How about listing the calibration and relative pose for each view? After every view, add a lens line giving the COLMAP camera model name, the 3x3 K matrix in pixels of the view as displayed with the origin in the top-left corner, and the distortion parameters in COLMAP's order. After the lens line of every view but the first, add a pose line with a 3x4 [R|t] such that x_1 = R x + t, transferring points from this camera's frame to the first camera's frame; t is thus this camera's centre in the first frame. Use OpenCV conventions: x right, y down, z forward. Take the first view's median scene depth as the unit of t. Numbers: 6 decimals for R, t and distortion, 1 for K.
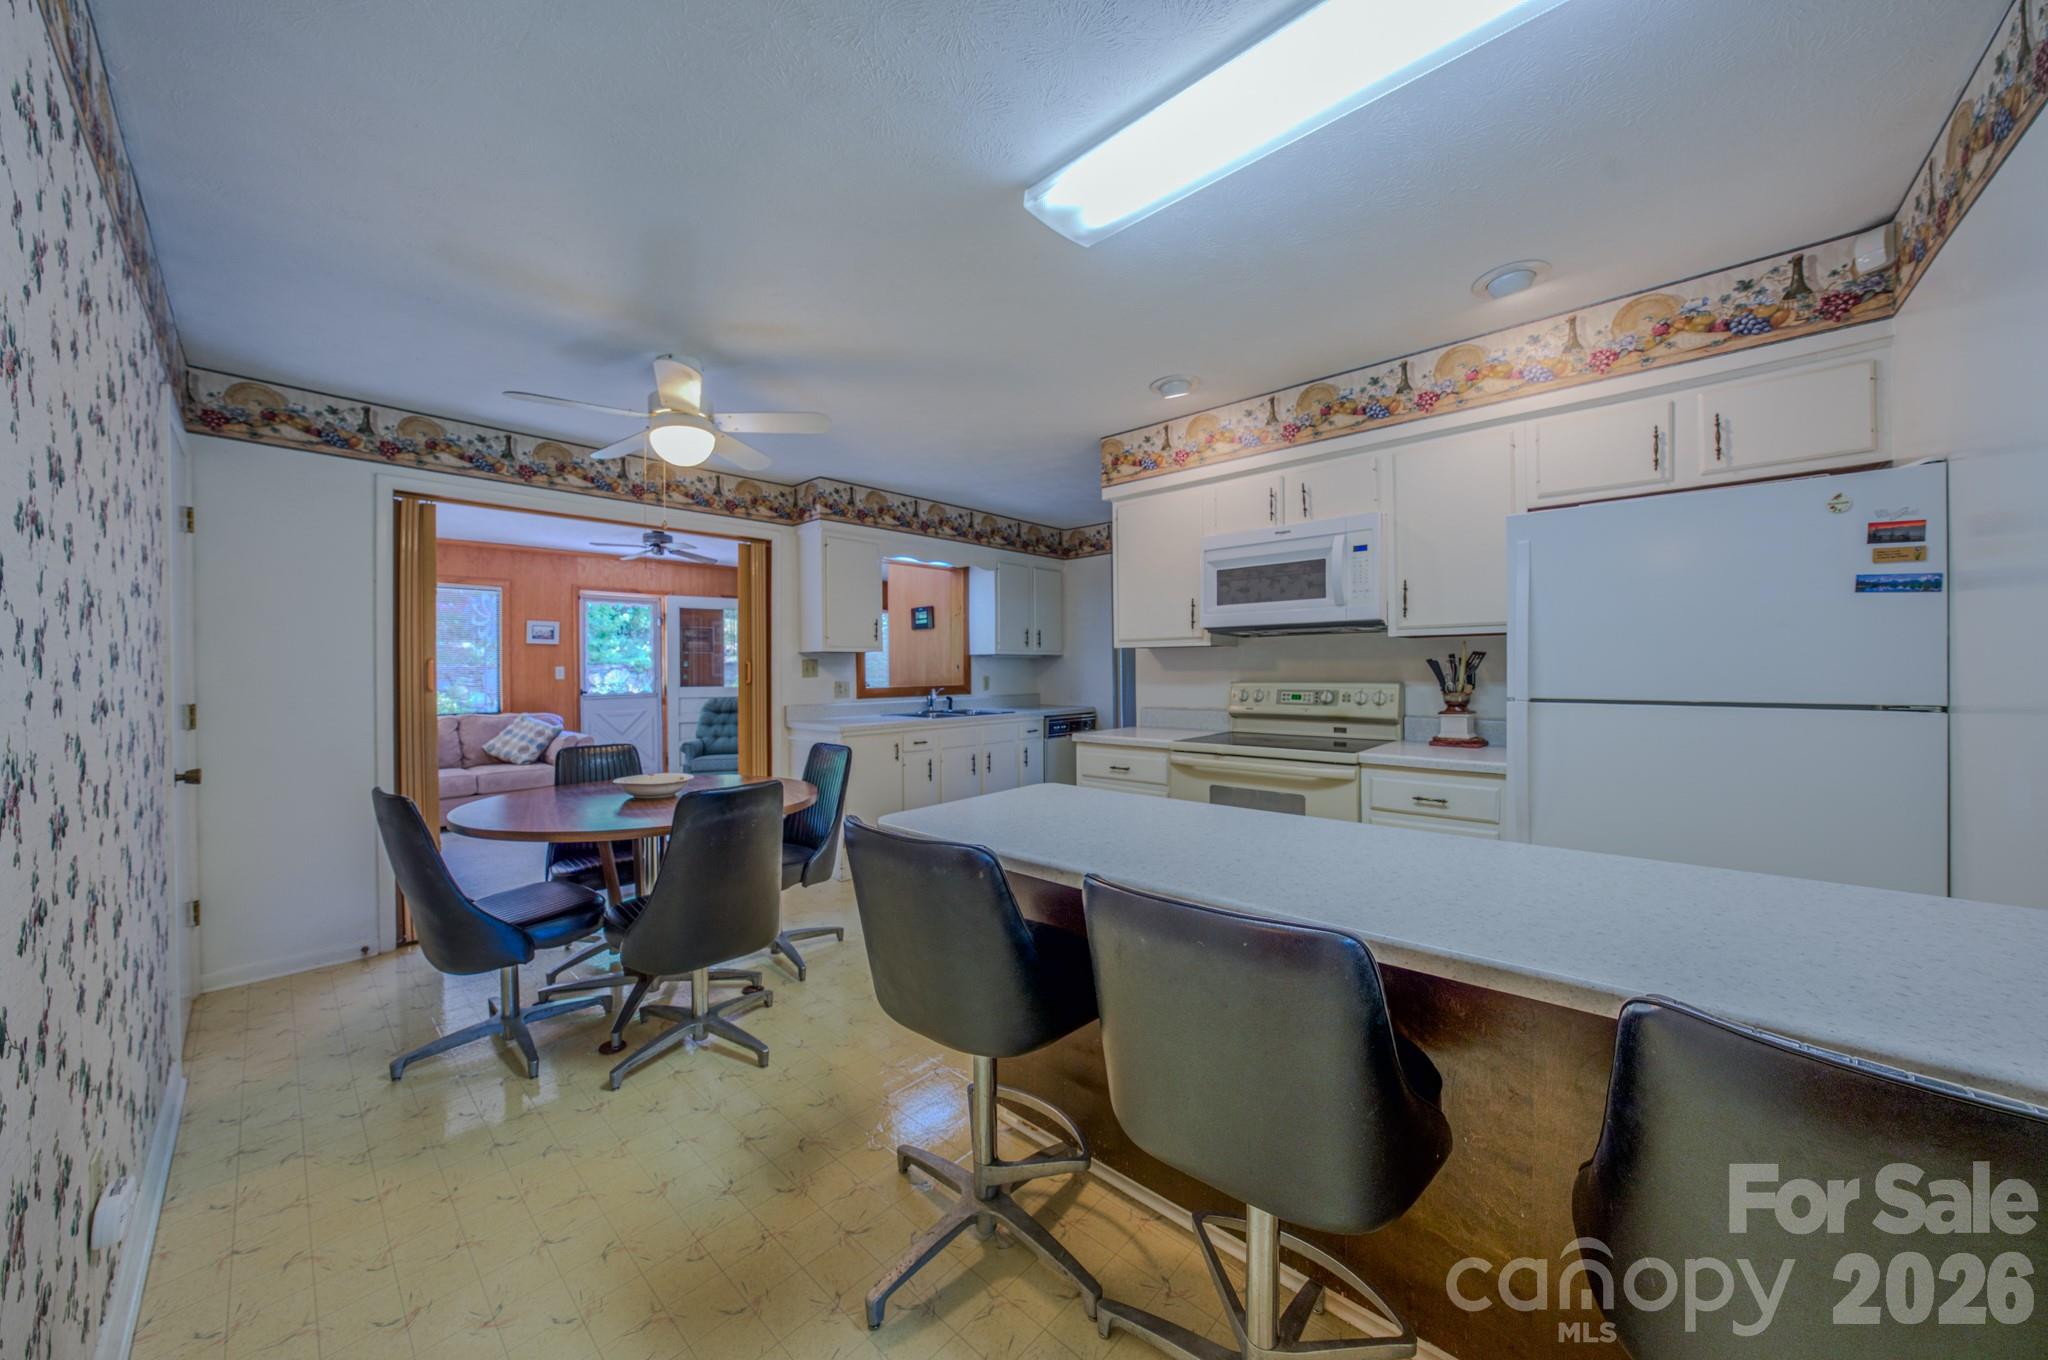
lens RADIAL K [[697.8, 0, 1022.0], [0, 697.8, 671.3], [0, 0, 1]] dist [-0.022123, 0.000377]
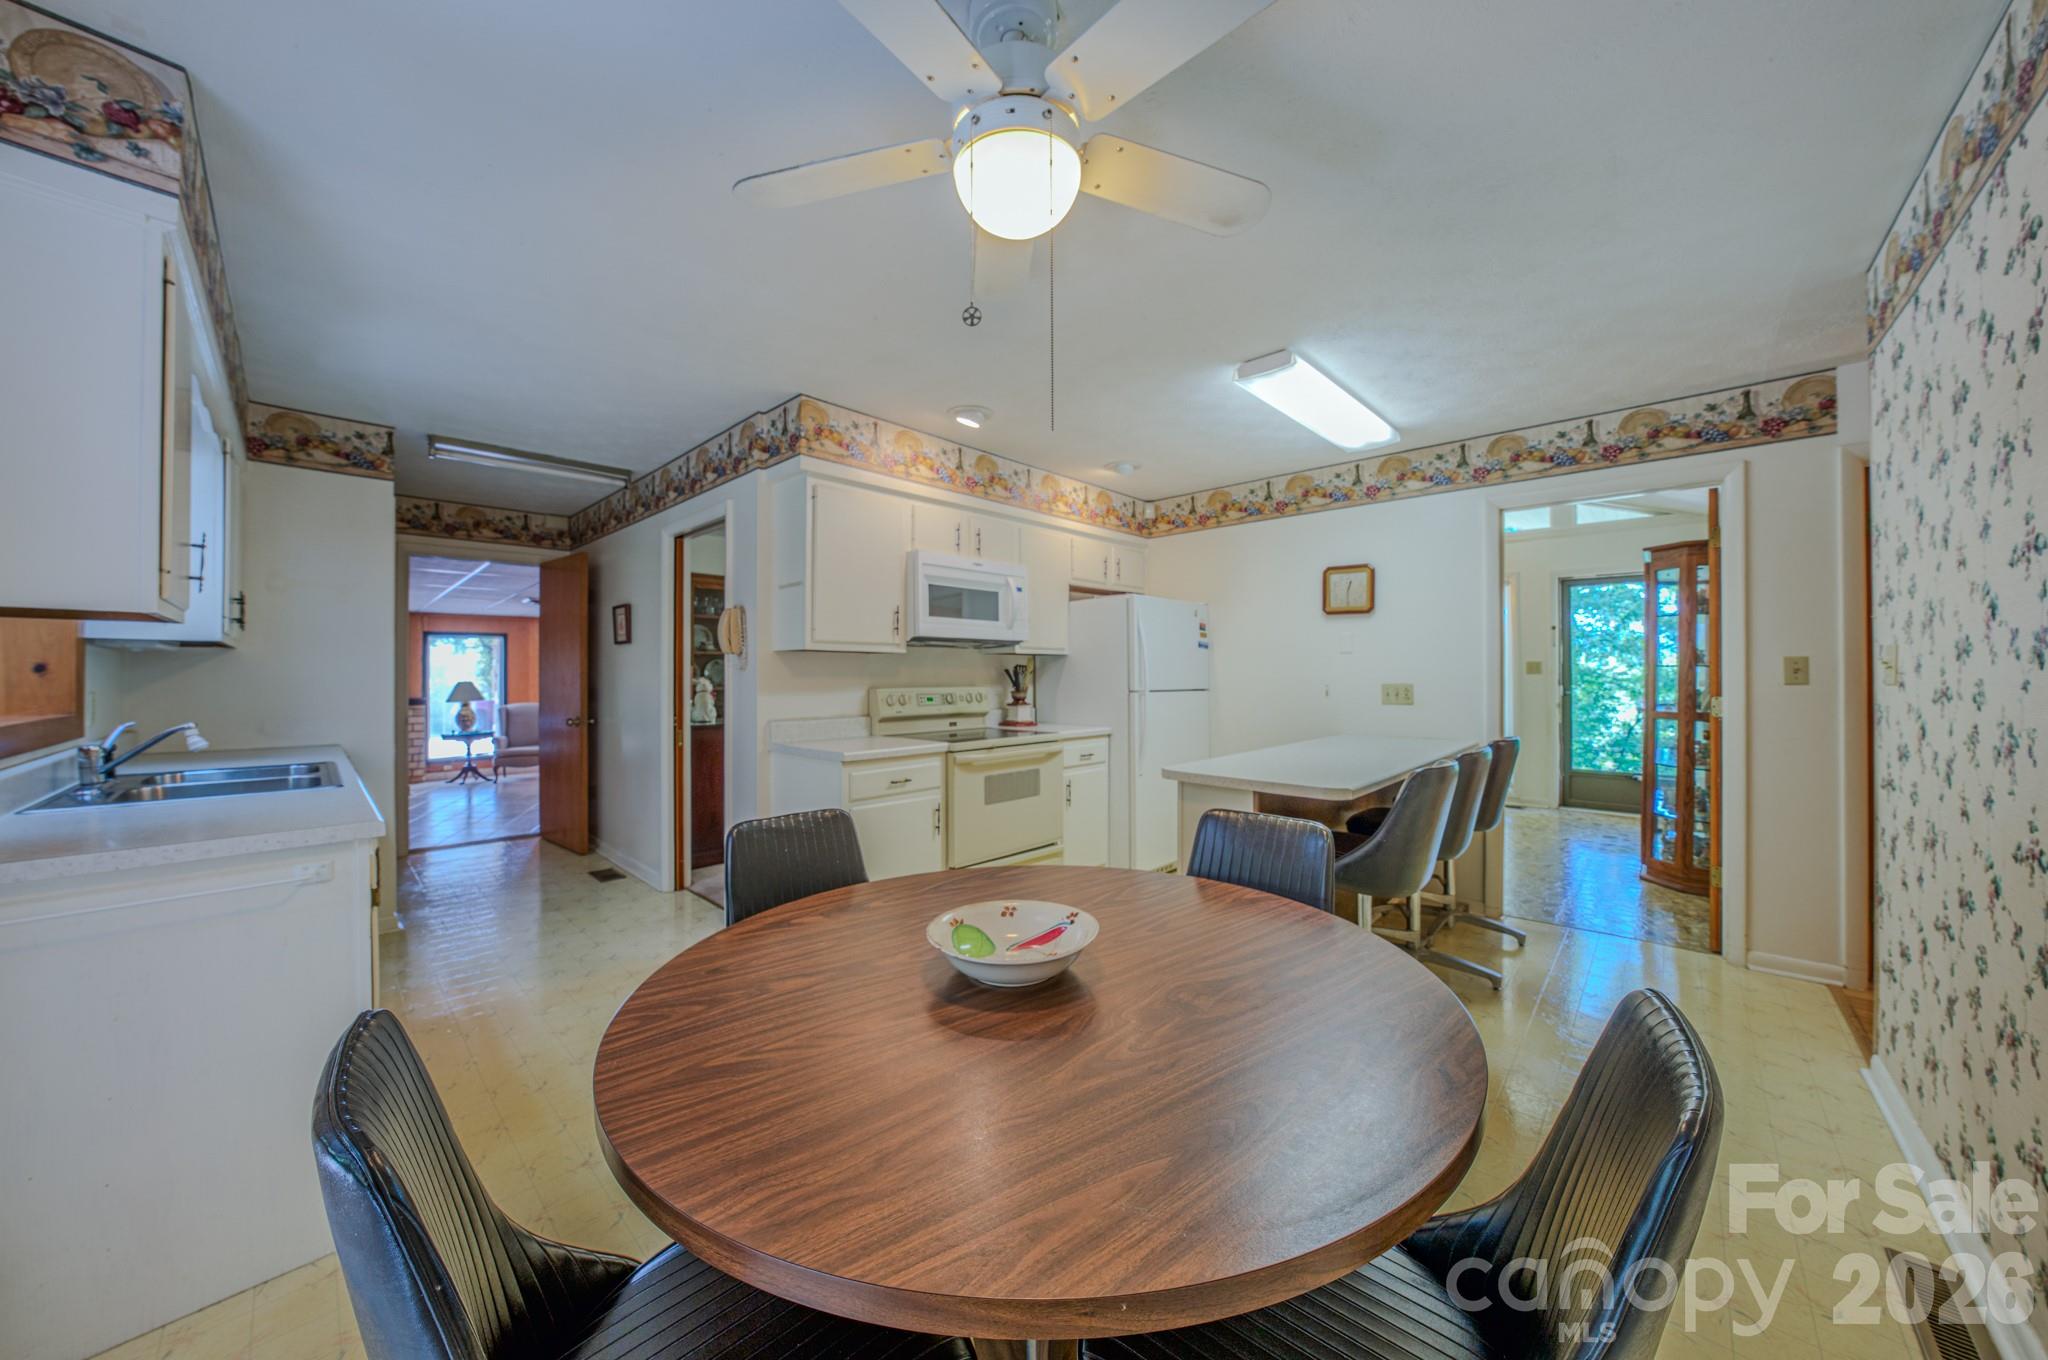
lens RADIAL K [[697.8, 0, 1022.0], [0, 697.8, 671.3], [0, 0, 1]] dist [-0.022123, 0.000377]
pose [[0.029292, 0.013087, 0.999485, -0.727886], [0.005246, 0.999899, -0.013246, 0.005305], [-0.999557, 0.005631, 0.029221, 0.754389]]
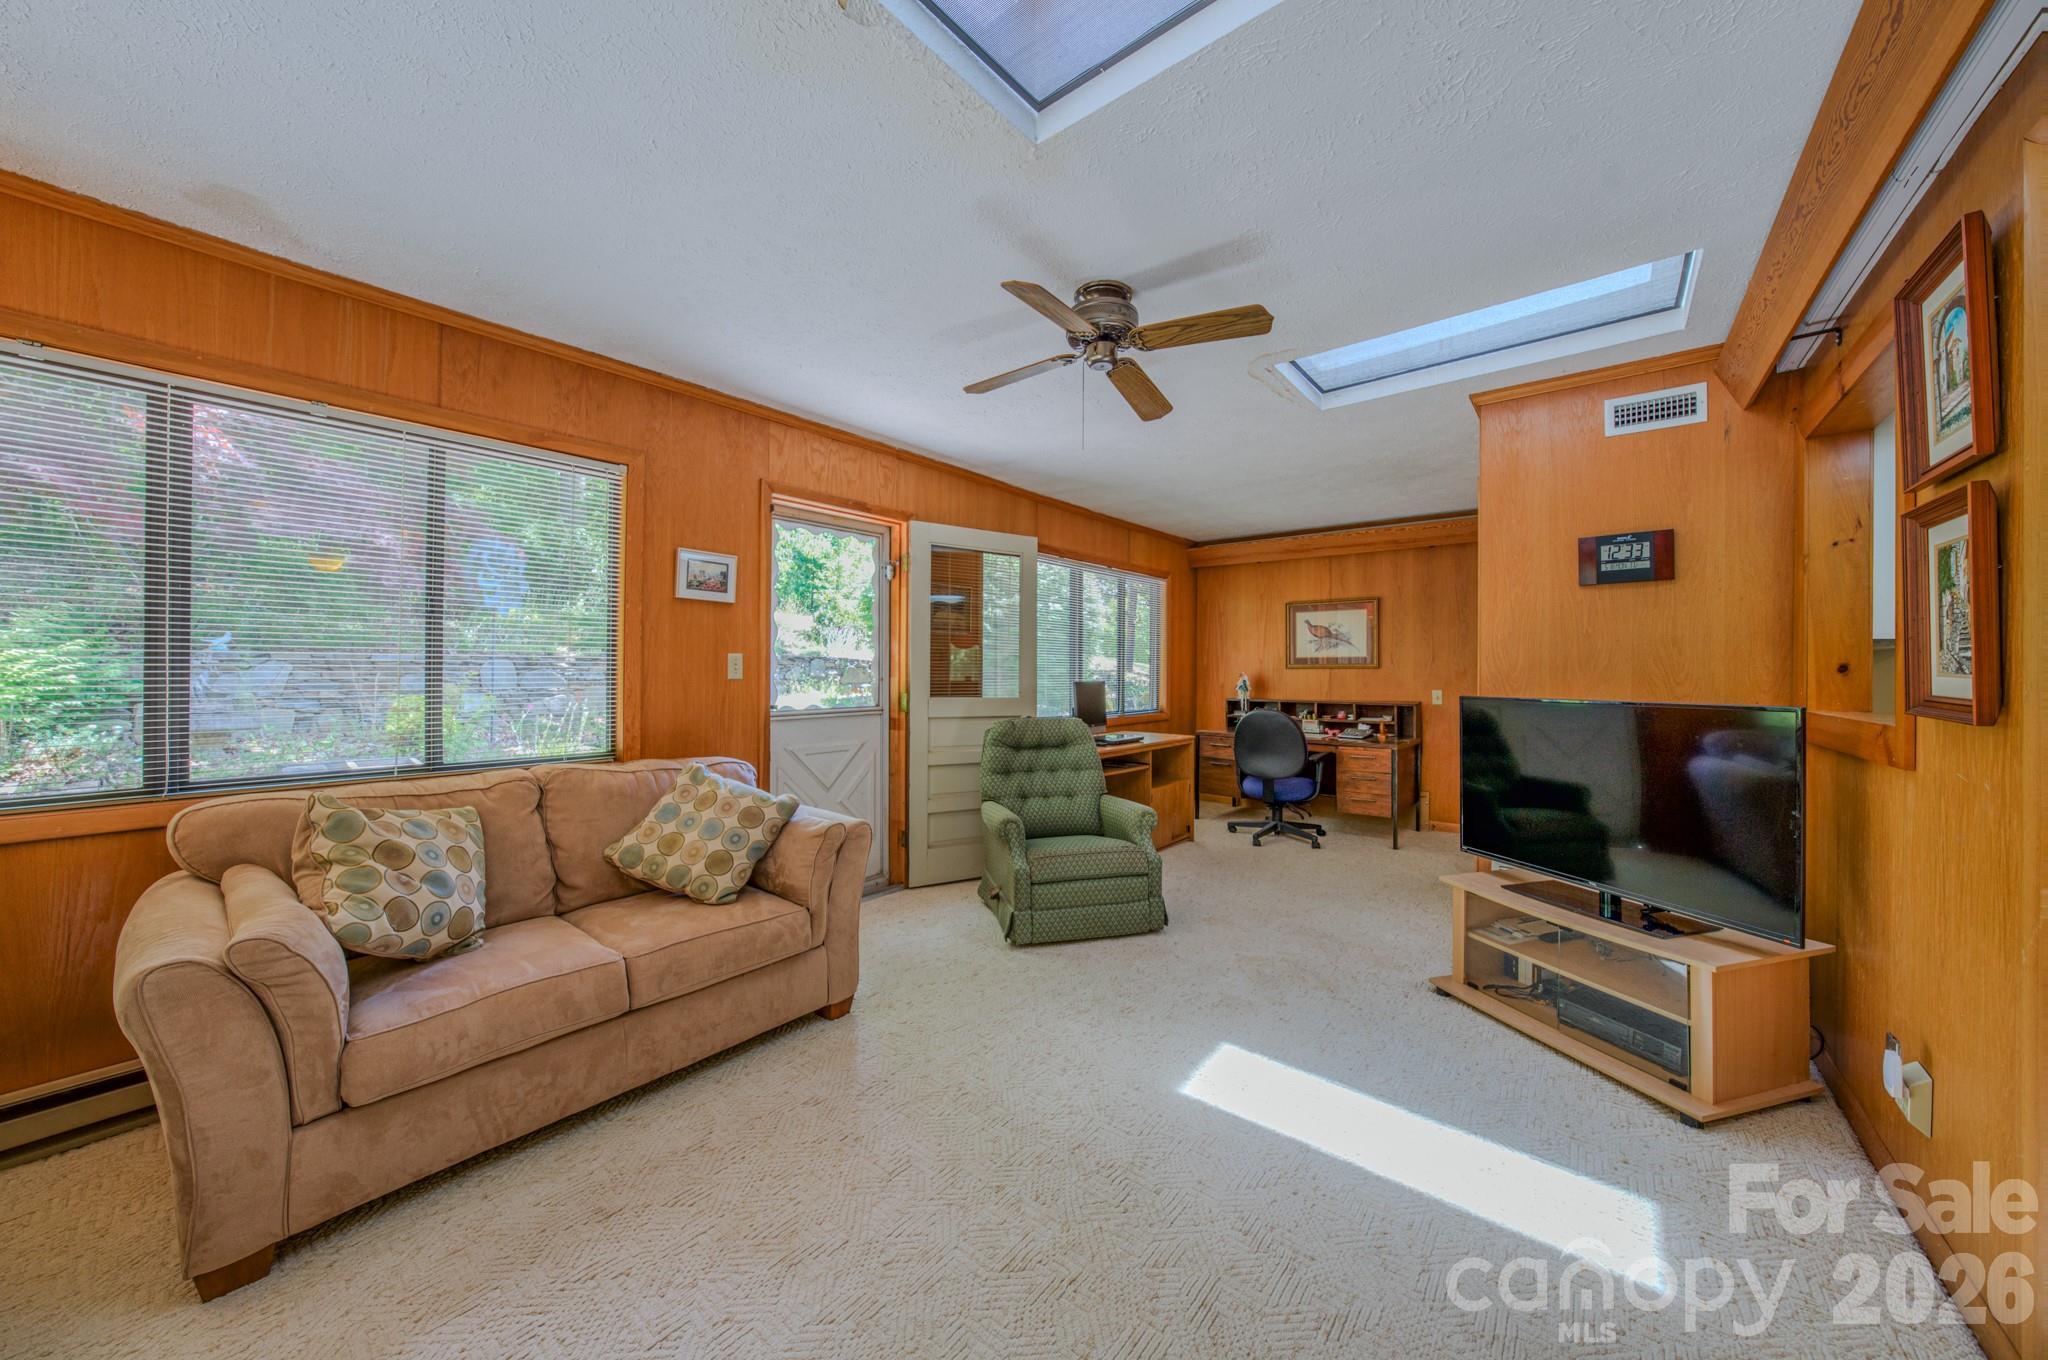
lens RADIAL K [[706.3, 0, 1026.4], [0, 706.3, 670.6], [0, 0, 1]] dist [-0.017990, 0.000250]
pose [[0.998734, 0.017029, 0.047323, -0.973036], [-0.016915, 0.999853, -0.002824, 0.006842], [-0.047364, 0.002020, 0.998876, 1.017499]]
